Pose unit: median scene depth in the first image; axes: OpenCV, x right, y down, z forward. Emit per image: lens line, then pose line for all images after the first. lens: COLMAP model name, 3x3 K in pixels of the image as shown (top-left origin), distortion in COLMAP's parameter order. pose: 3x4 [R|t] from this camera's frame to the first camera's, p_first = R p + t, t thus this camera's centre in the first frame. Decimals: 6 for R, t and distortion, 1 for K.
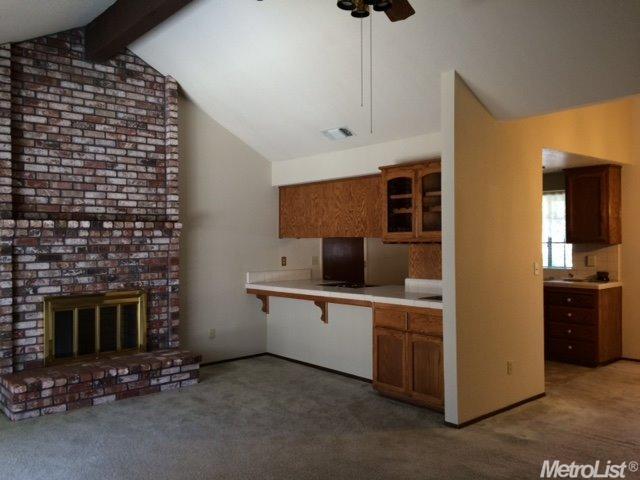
lens RADIAL K [[547.4, 0, 320.0], [0, 547.4, 240.0], [0, 0, 1]] dist [0.076038, -0.097273]
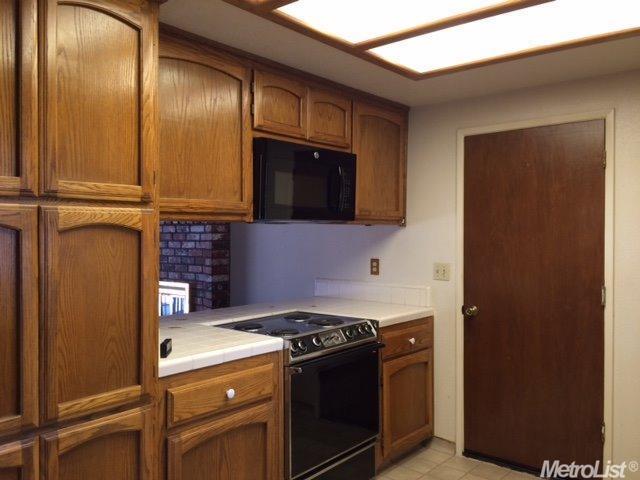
lens RADIAL K [[547.4, 0, 320.0], [0, 547.4, 240.0], [0, 0, 1]] dist [0.076038, -0.097273]
pose [[0.158023, 0.021206, -0.987208, 0.661823], [-0.002183, 0.999774, 0.021126, 0.000161], [0.987433, -0.001183, 0.158033, 1.183726]]
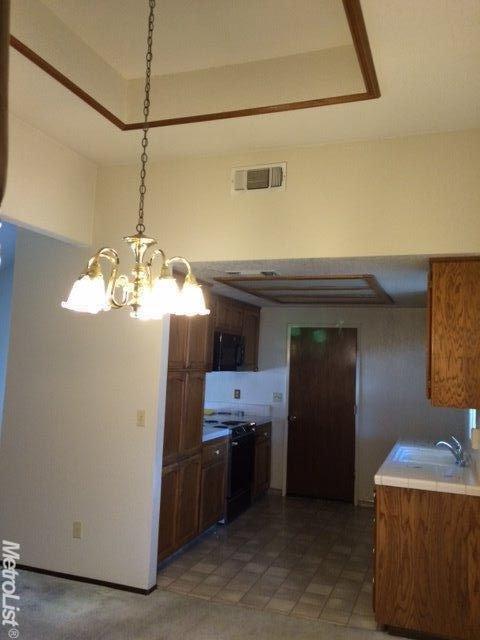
lens RADIAL K [[547.4, 0, 244.6], [0, 547.4, 316.7], [0, 0, 1]] dist [0.076038, -0.097273]
pose [[0.490066, -0.041322, -0.870705, 1.116763], [-0.042781, 0.996532, -0.071372, -0.041649], [0.870635, 0.072227, 0.486599, 0.719085]]
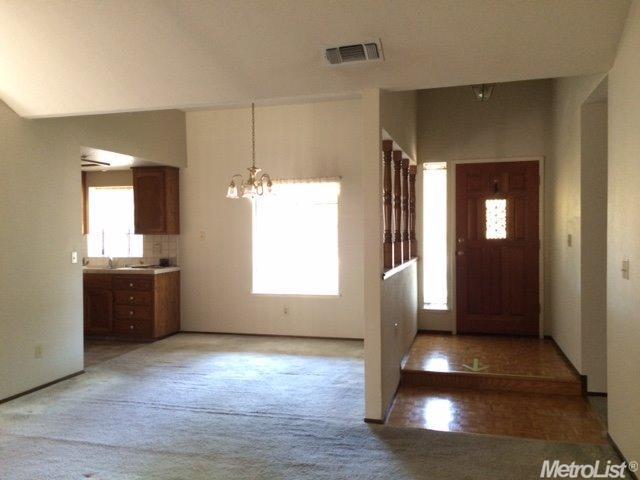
lens RADIAL K [[547.4, 0, 320.0], [0, 547.4, 240.0], [0, 0, 1]] dist [0.076038, -0.097273]
pose [[0.835941, -0.008297, 0.548757, 0.194453], [-0.001928, 0.999835, 0.018054, -0.003987], [-0.548816, -0.016150, 0.835787, -0.173144]]
